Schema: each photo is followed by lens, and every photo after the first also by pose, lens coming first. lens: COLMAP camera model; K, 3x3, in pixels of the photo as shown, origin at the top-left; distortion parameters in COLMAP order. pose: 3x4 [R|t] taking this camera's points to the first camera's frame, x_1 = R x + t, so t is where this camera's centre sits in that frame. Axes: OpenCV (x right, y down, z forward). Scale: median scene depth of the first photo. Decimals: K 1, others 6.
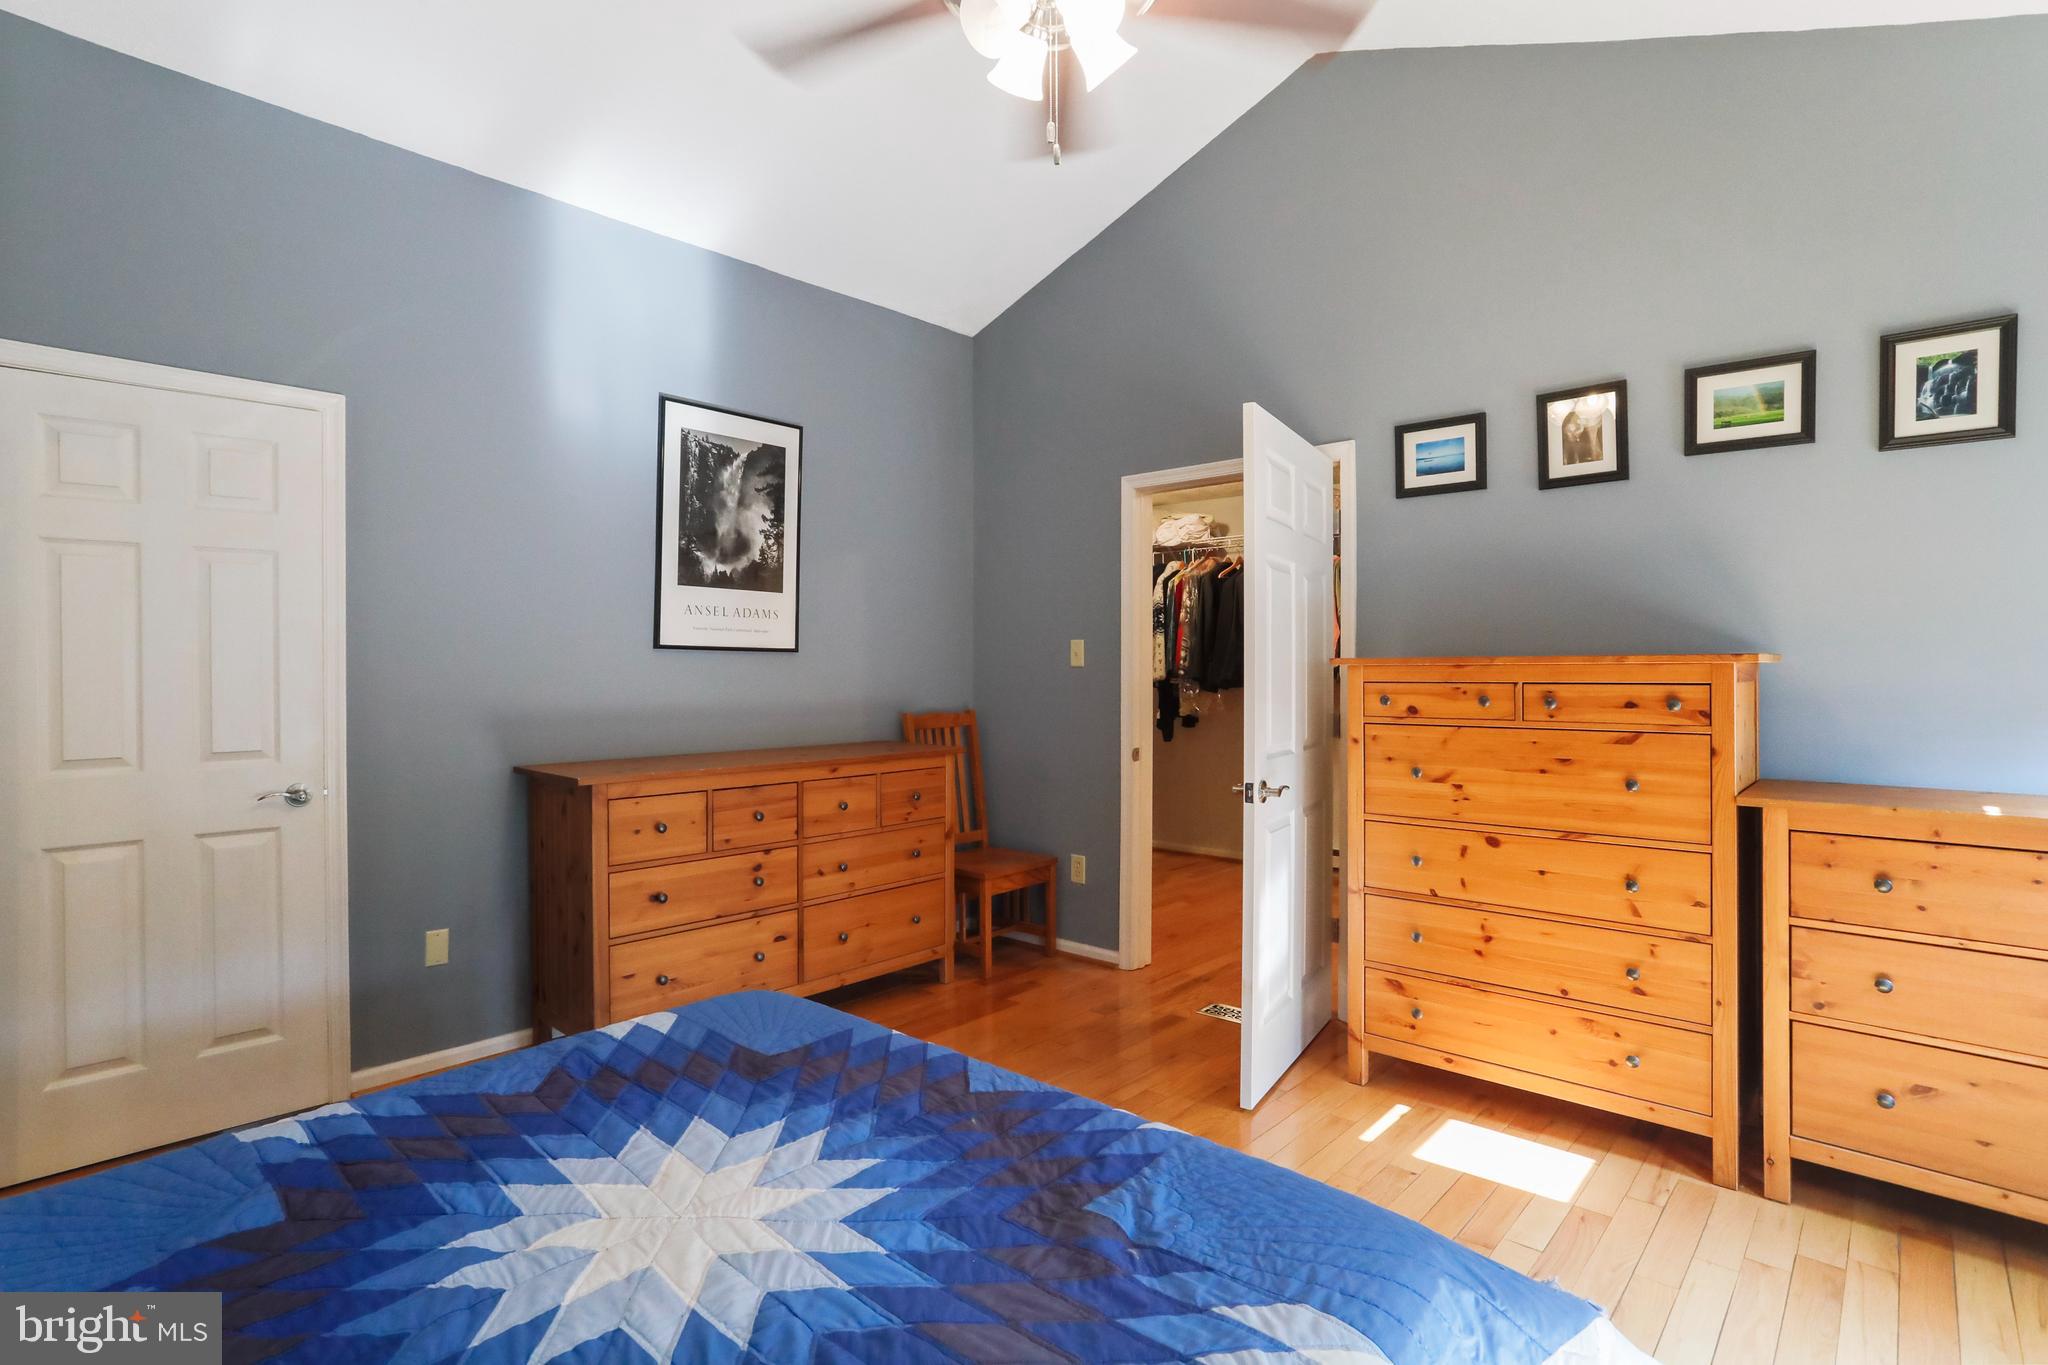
lens RADIAL K [[1016.6, 0, 1034.9], [0, 1016.6, 672.7], [0, 0, 1]] dist [-0.031146, 0.024898]
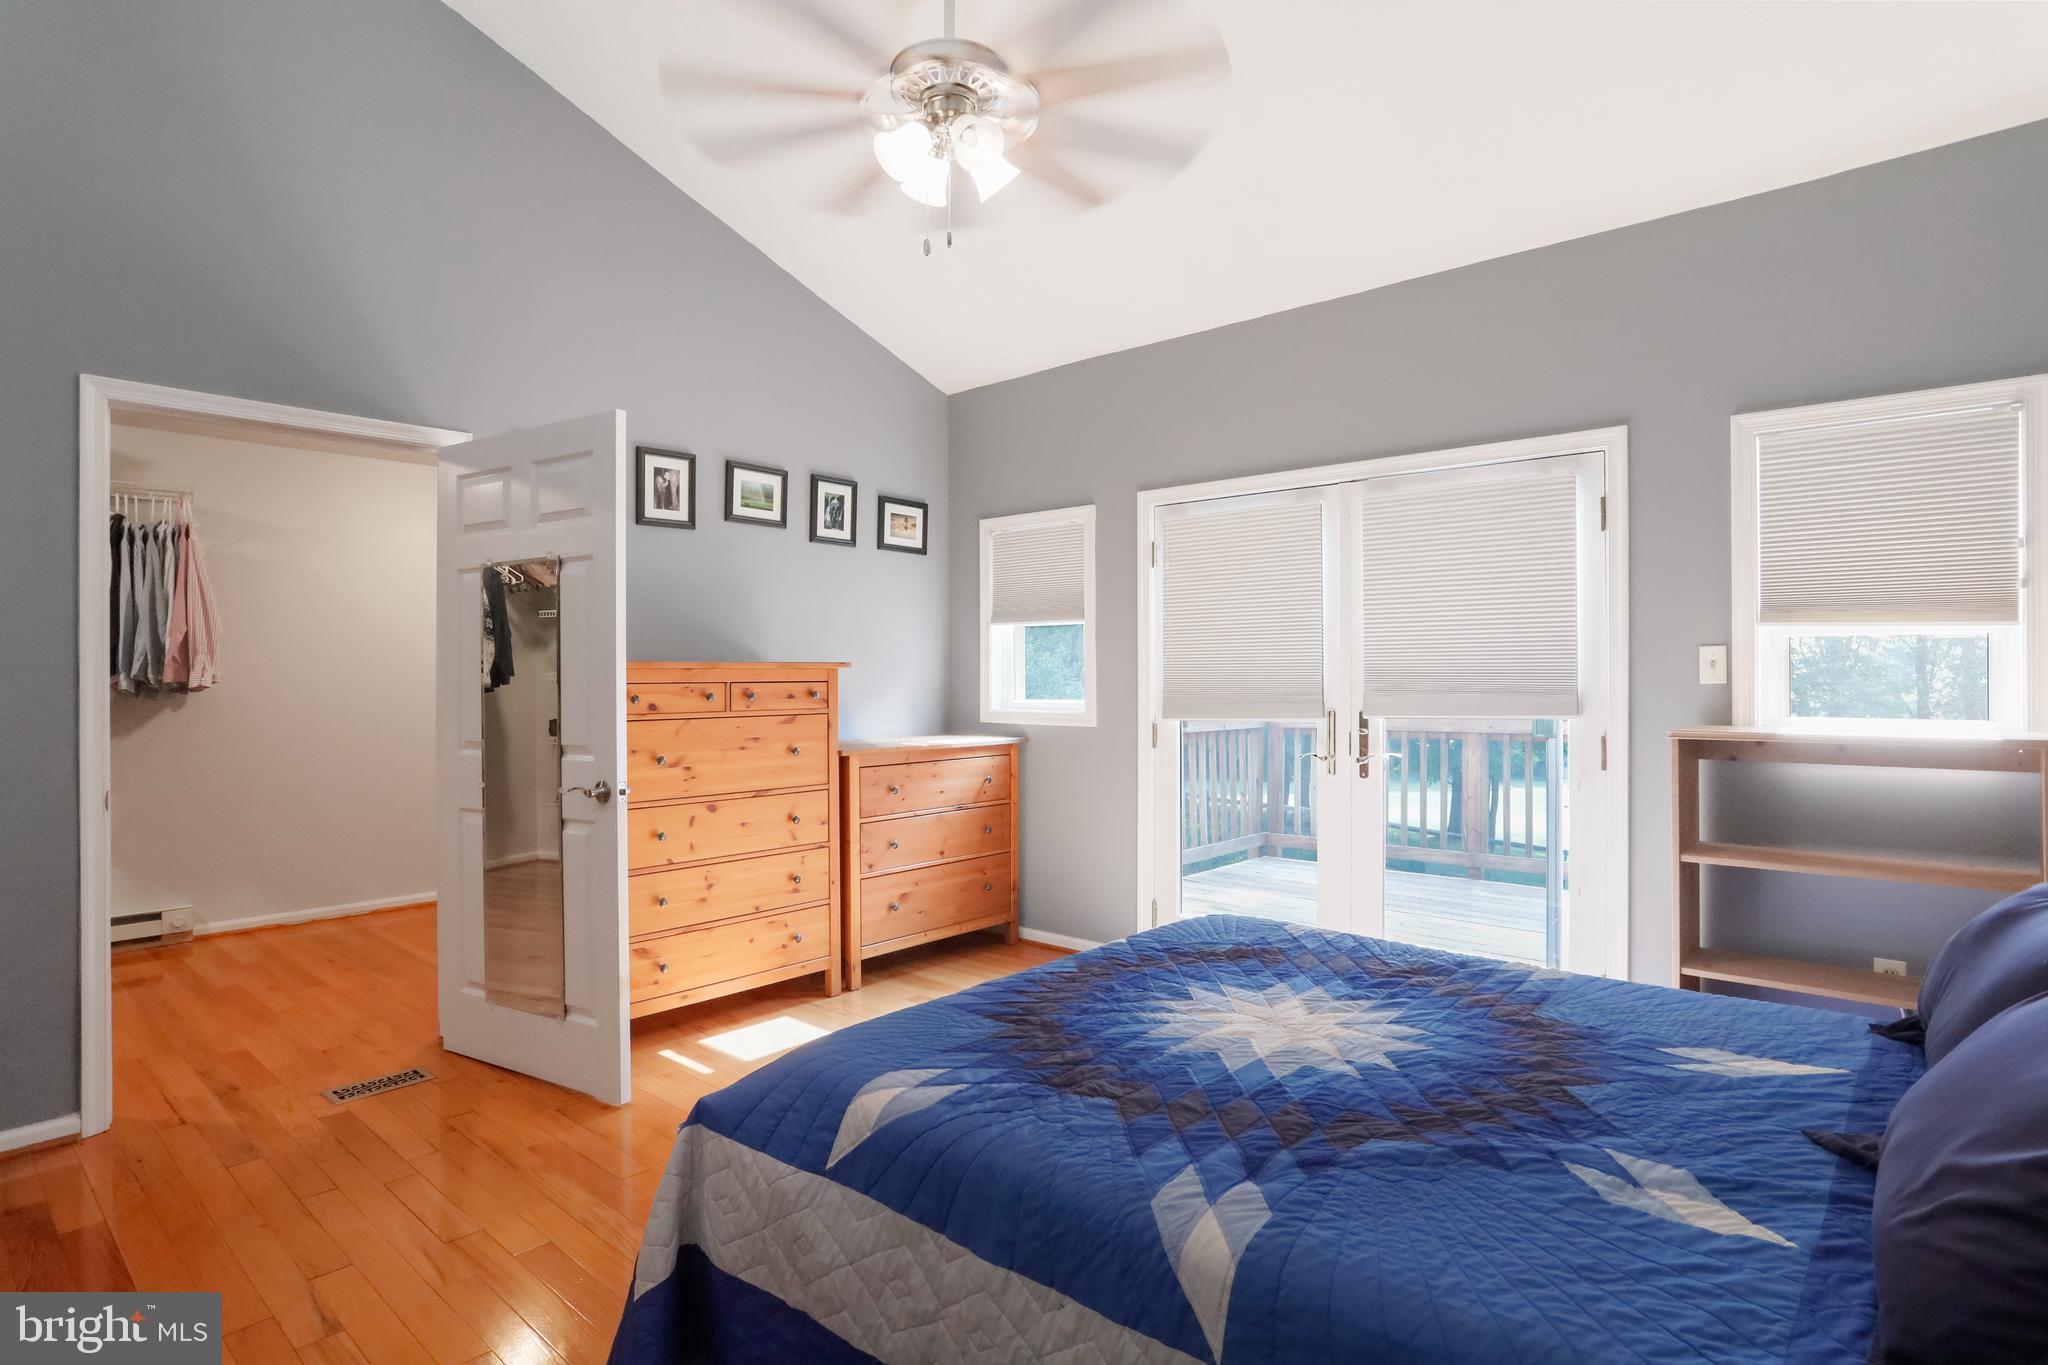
lens RADIAL K [[1028.5, 0, 1032.7], [0, 1028.5, 668.5], [0, 0, 1]] dist [-0.060310, 0.039691]
pose [[0.014922, 0.006148, 0.999870, -0.859284], [0.005208, 0.999967, -0.006226, 0.002728], [-0.999875, 0.005300, 0.014889, 0.609444]]
